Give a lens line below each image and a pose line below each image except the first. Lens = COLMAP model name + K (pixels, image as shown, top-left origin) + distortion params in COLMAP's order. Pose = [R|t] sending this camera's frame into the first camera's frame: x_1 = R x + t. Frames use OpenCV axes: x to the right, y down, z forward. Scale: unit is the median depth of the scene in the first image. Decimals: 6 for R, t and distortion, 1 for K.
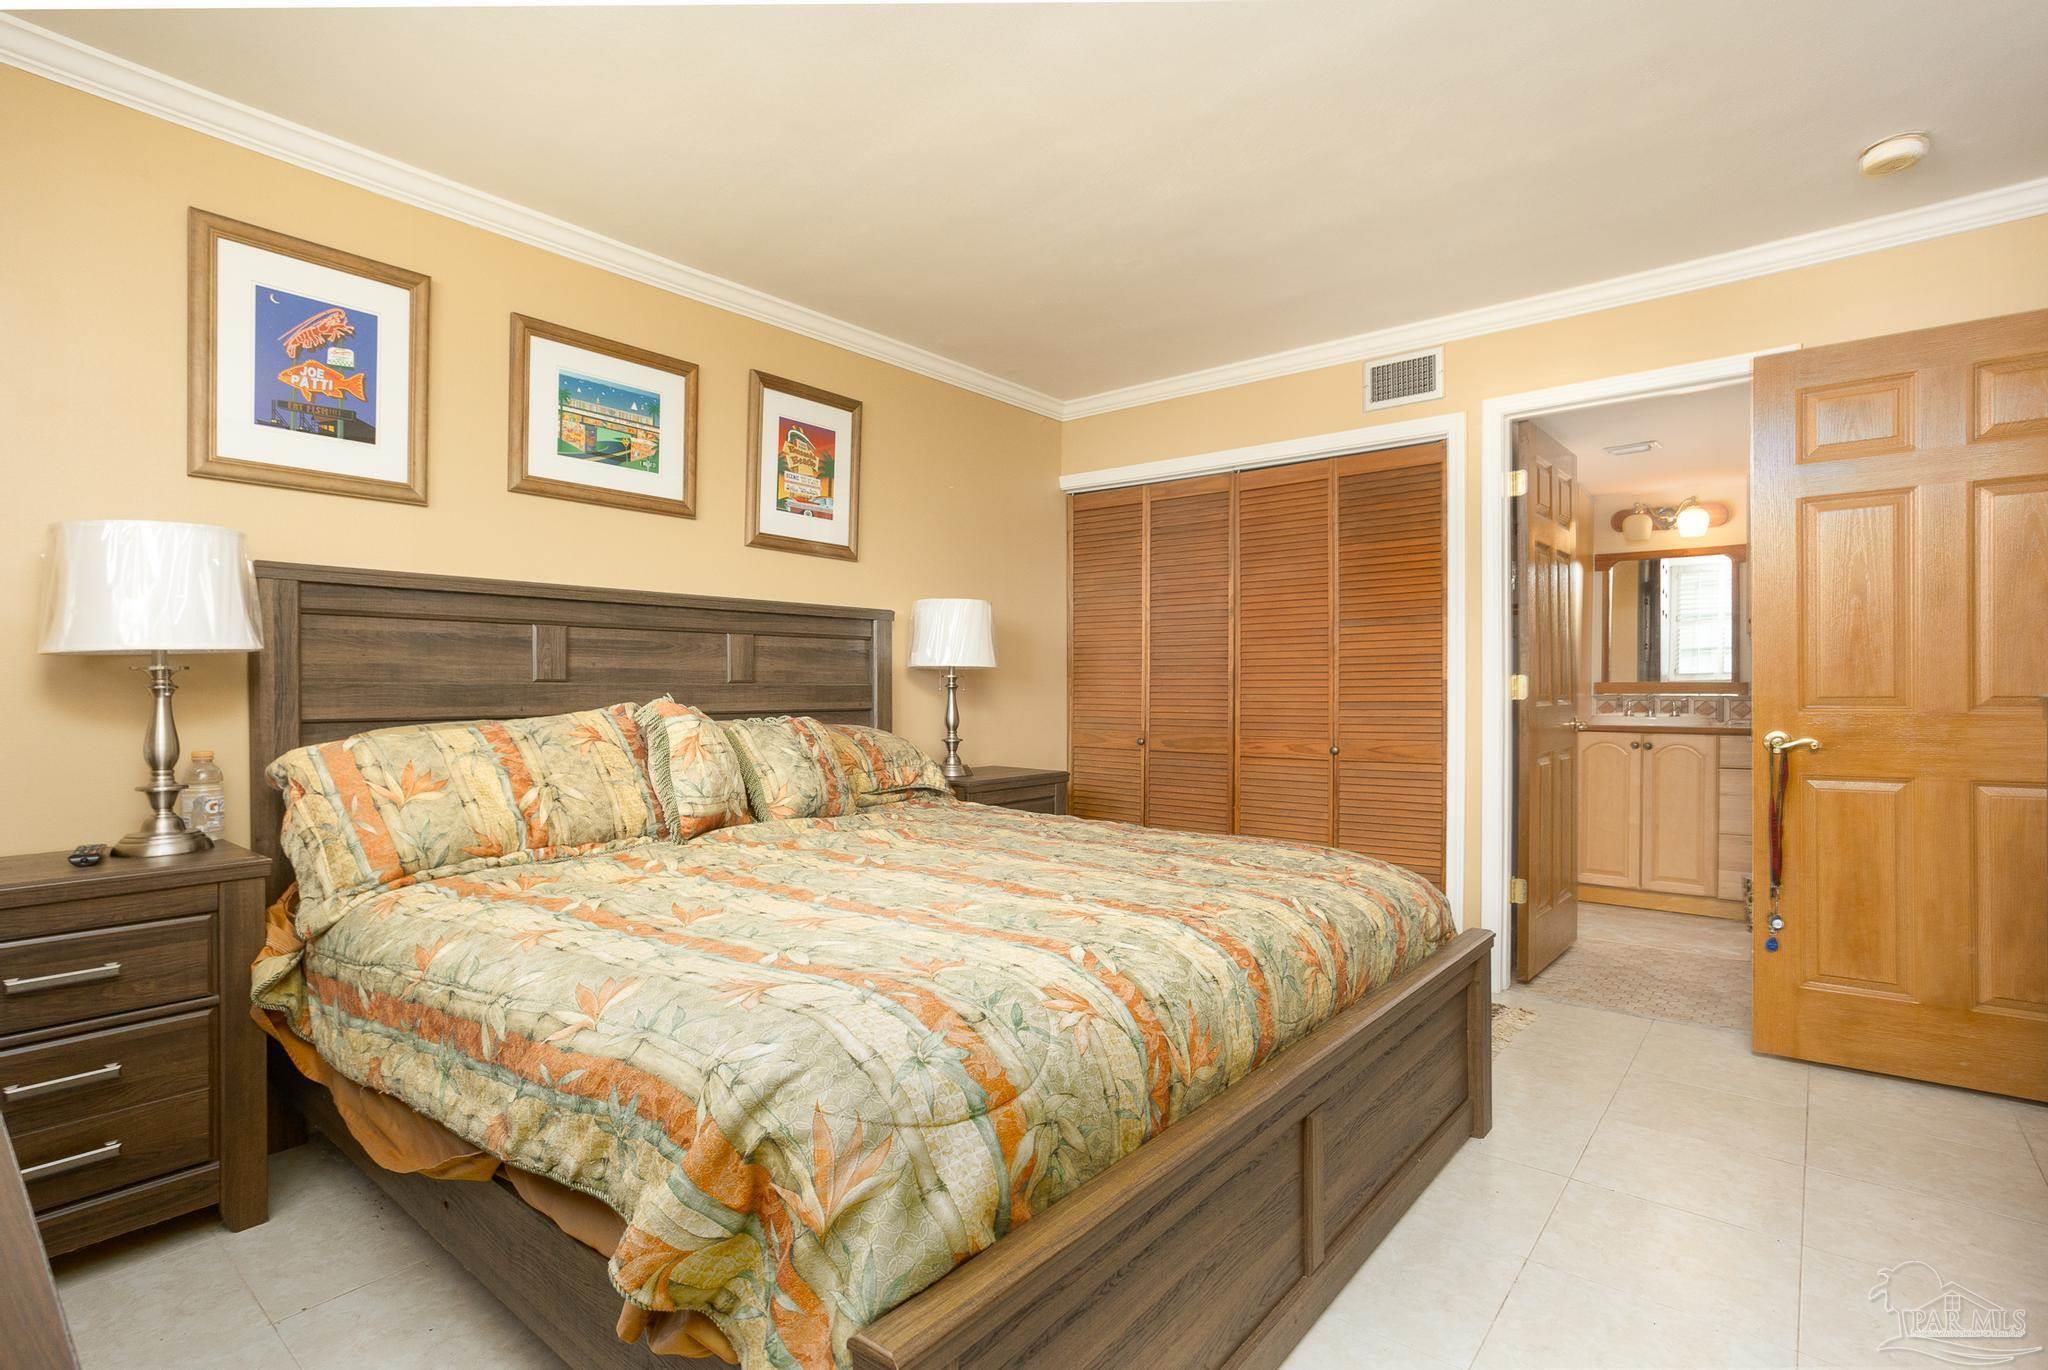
lens RADIAL K [[1001.4, 0, 1022.5], [0, 1001.4, 701.8], [0, 0, 1]] dist [-0.056894, 0.037775]
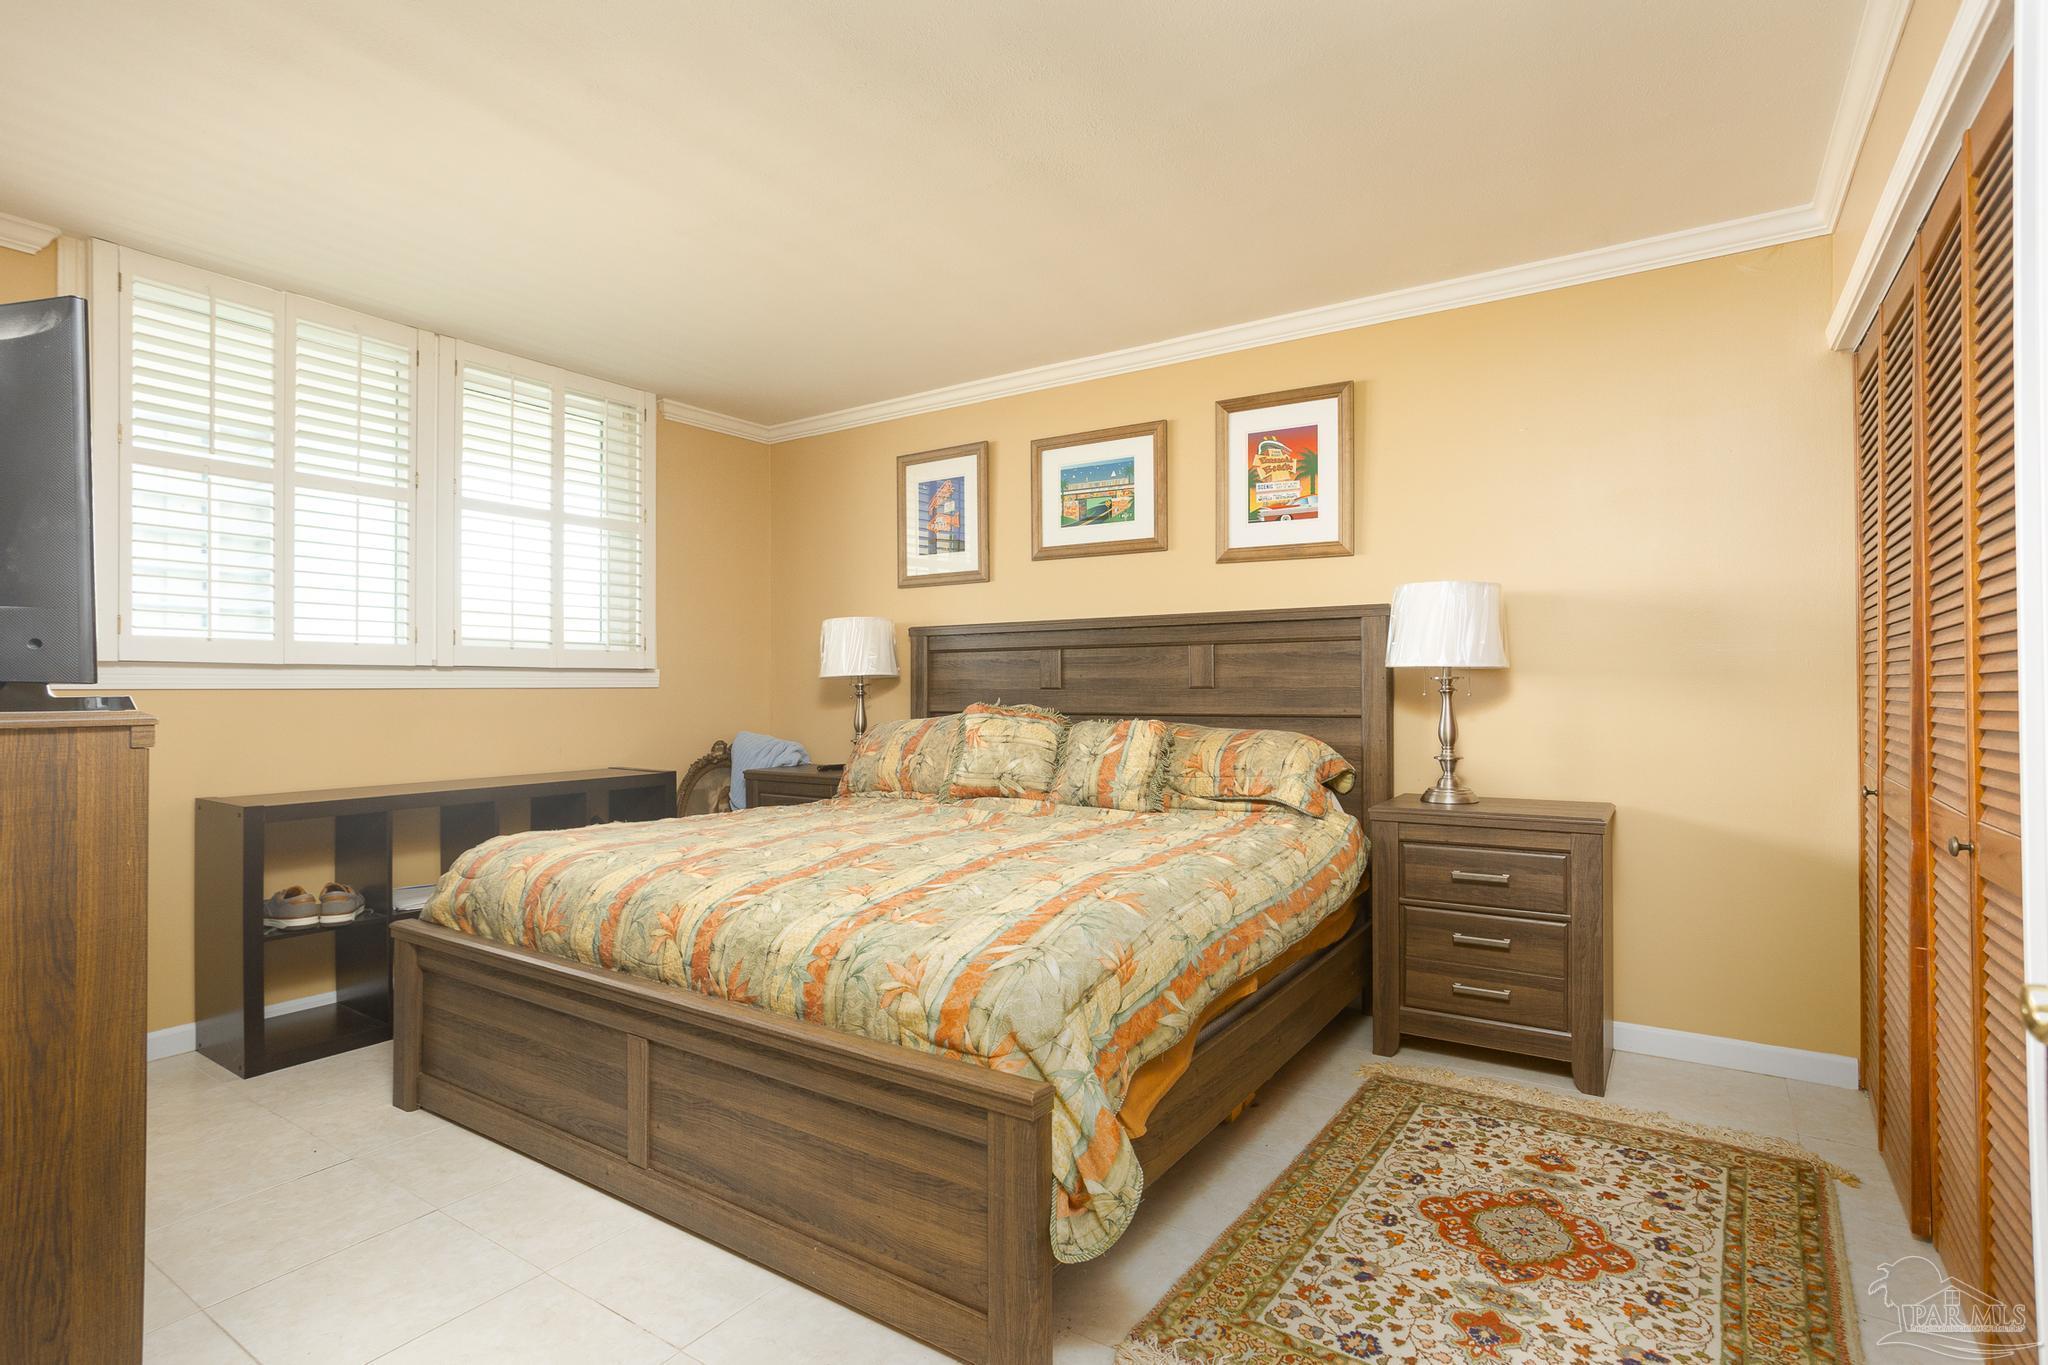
lens RADIAL K [[1001.4, 0, 1022.5], [0, 1001.4, 699.3], [0, 0, 1]] dist [-0.056894, 0.037775]
pose [[0.107029, 0.013805, -0.994160, 0.834798], [-0.006284, 0.999893, 0.013208, -0.020817], [0.994236, 0.004834, 0.107104, 0.700801]]
